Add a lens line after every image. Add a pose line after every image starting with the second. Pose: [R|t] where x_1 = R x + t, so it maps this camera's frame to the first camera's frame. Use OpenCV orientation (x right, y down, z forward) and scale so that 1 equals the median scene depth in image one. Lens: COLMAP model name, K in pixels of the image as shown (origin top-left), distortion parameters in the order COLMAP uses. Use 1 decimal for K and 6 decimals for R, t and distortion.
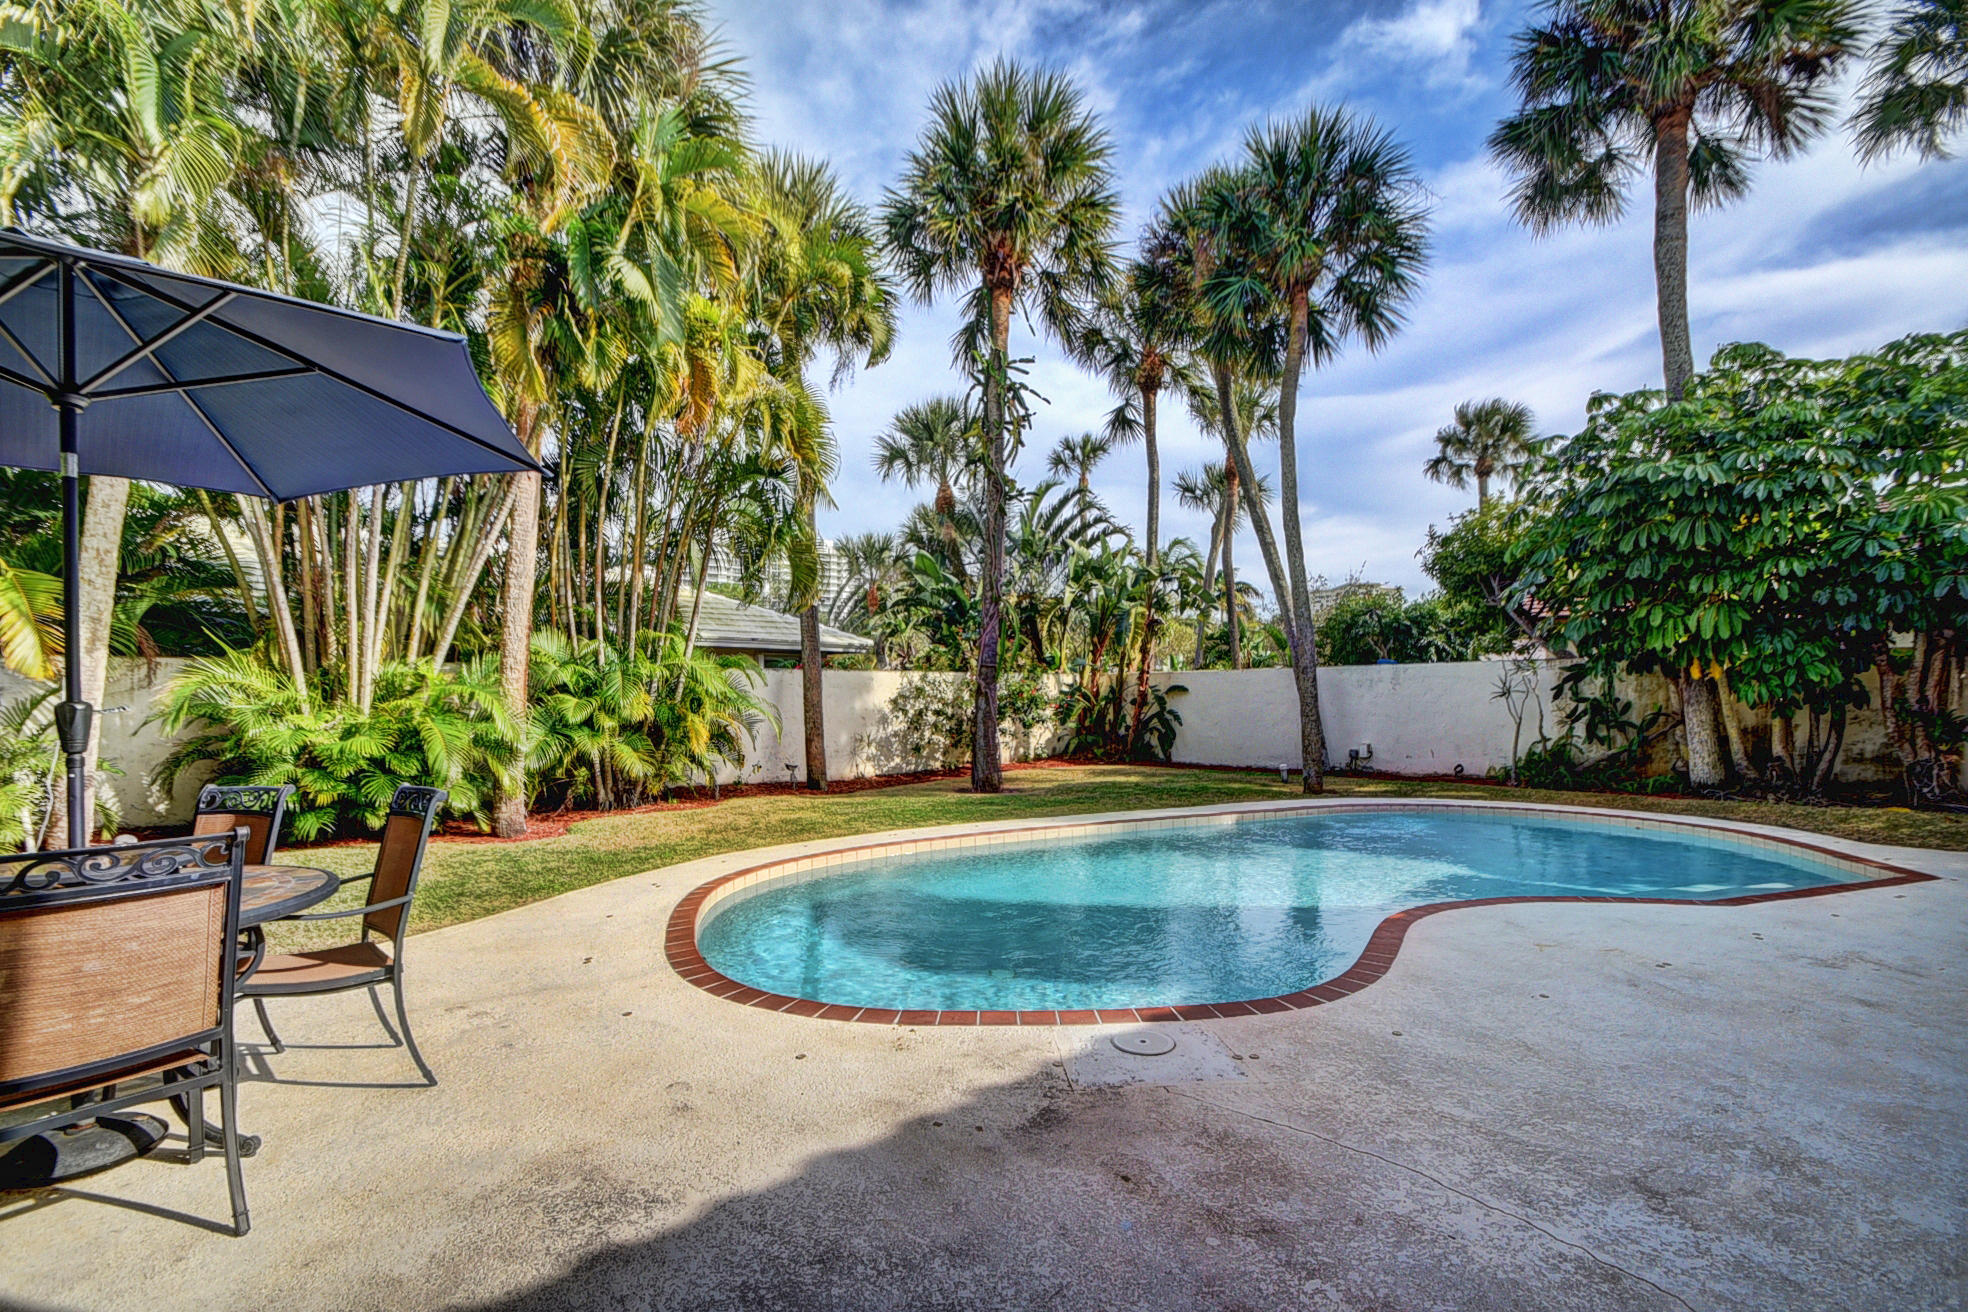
lens RADIAL K [[874.5, 0, 988.0], [0, 874.5, 686.7], [0, 0, 1]] dist [0.004224, -0.013865]
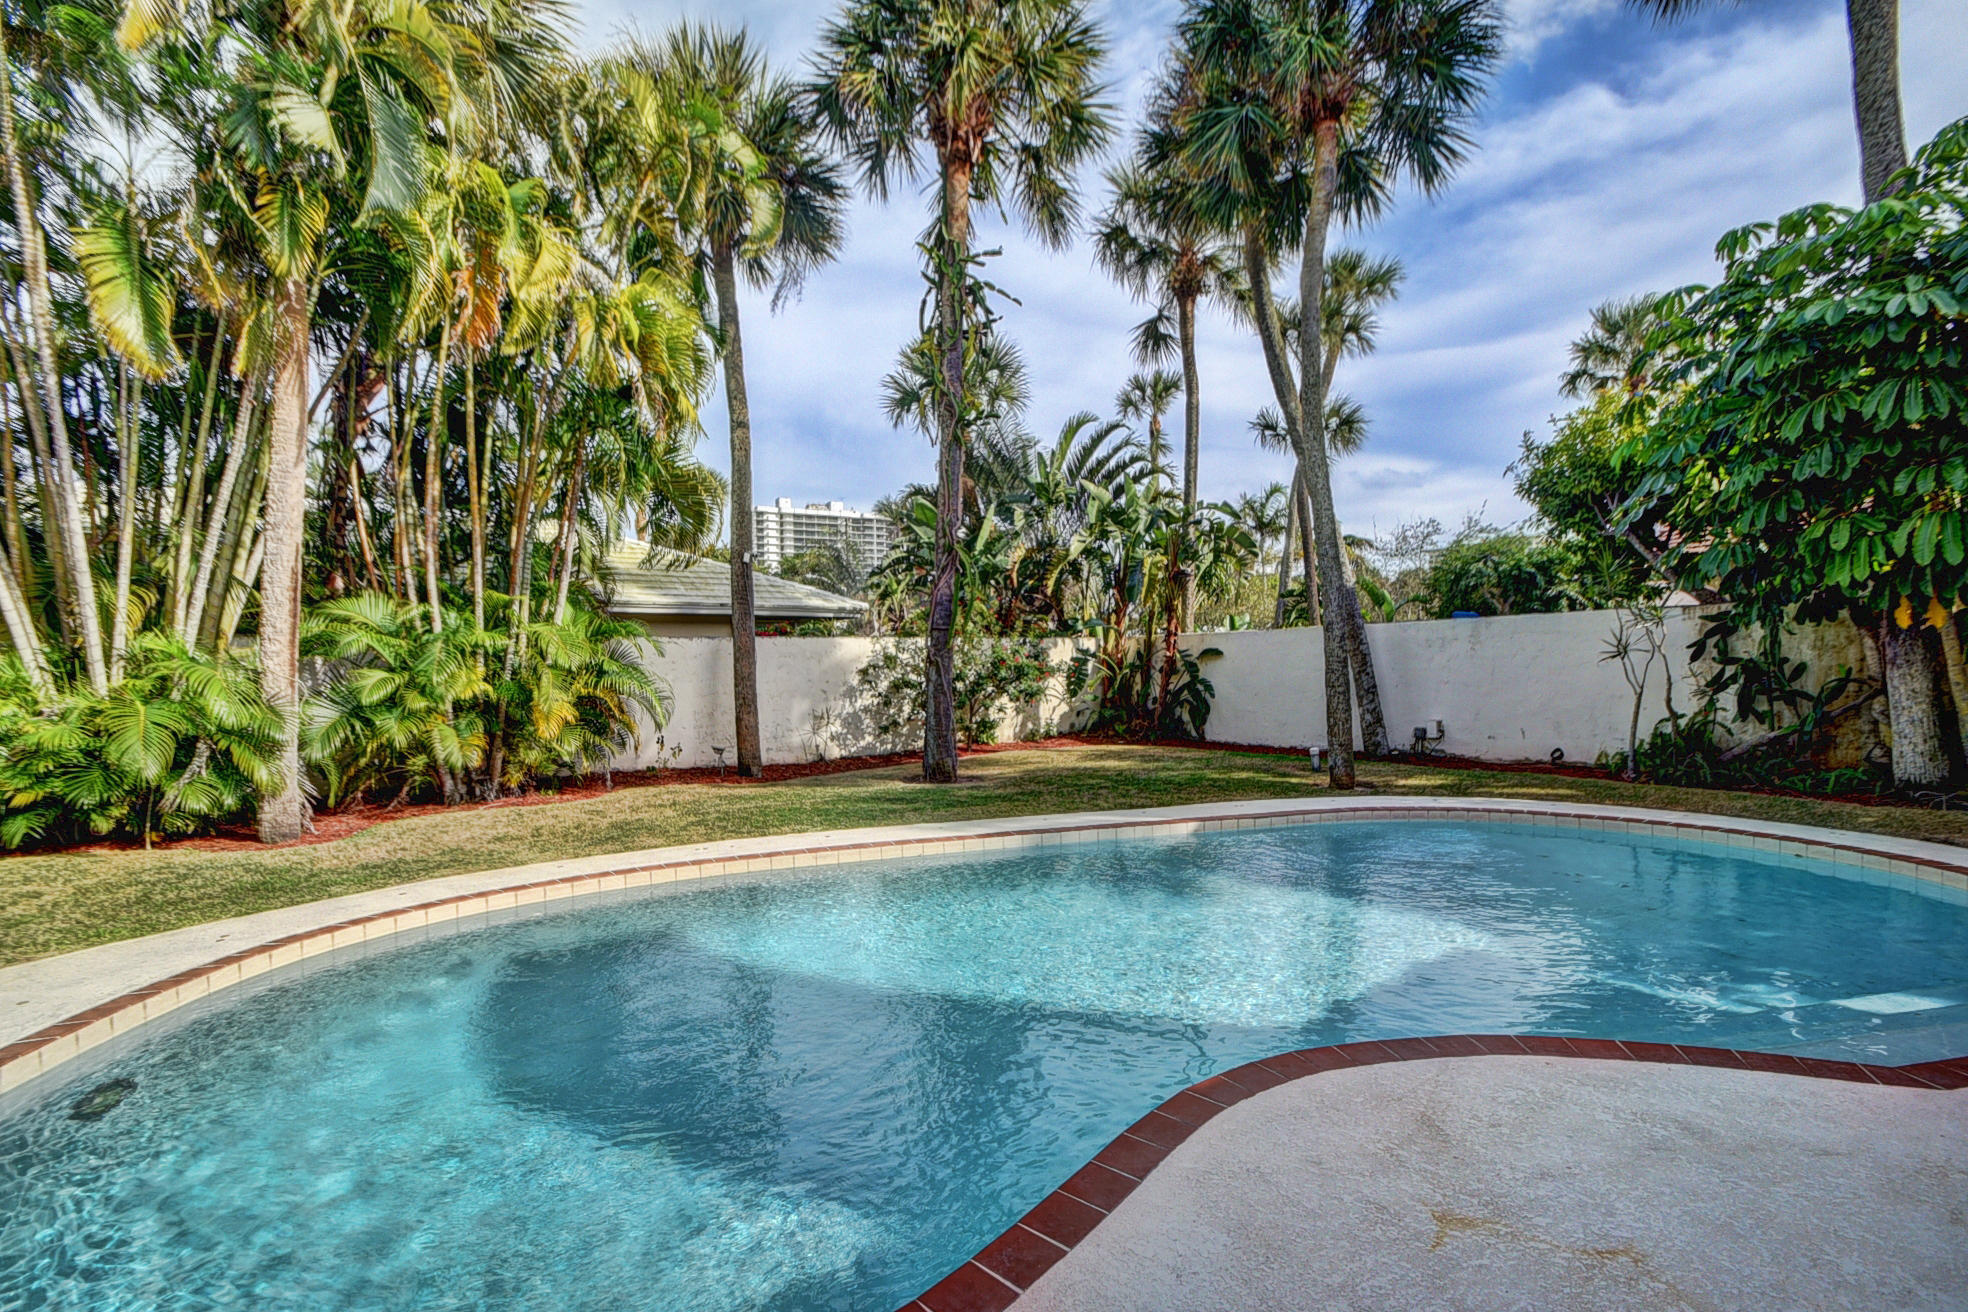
lens RADIAL K [[874.5, 0, 988.0], [0, 874.5, 686.7], [0, 0, 1]] dist [0.004224, -0.013865]
pose [[0.989645, -0.008502, -0.143286, 0.157589], [0.013725, 0.999275, 0.035506, 0.002336], [0.142880, -0.037105, 0.989044, 0.181963]]
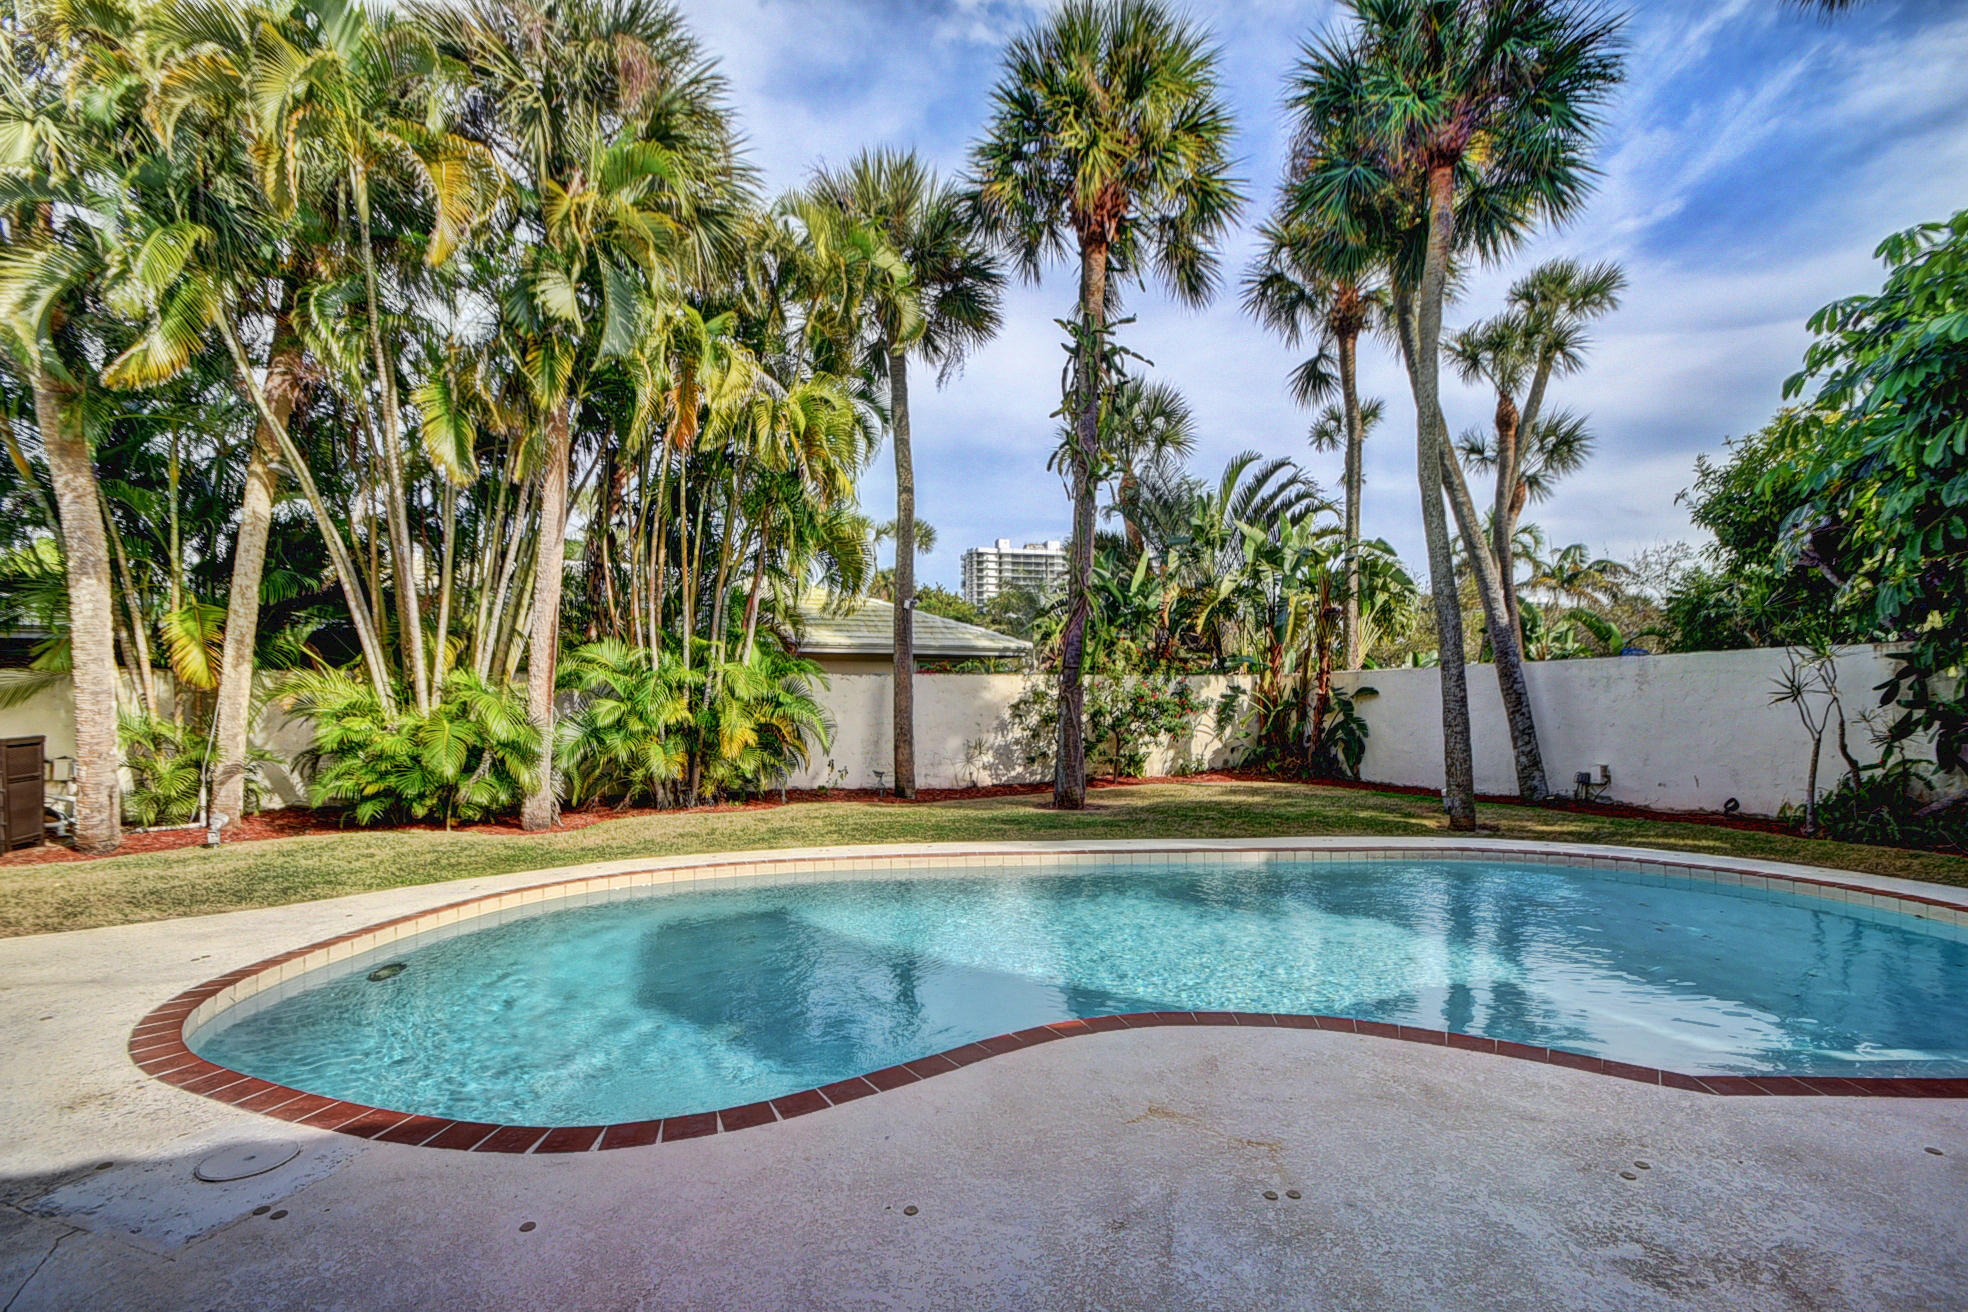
lens RADIAL K [[878.4, 0, 988.6], [0, 878.4, 684.9], [0, 0, 1]] dist [-0.003138, -0.000519]
pose [[0.924139, -0.009344, -0.381942, 0.257401], [0.005962, 0.999932, -0.010036, 0.002979], [0.382010, 0.006997, 0.924132, 0.131708]]
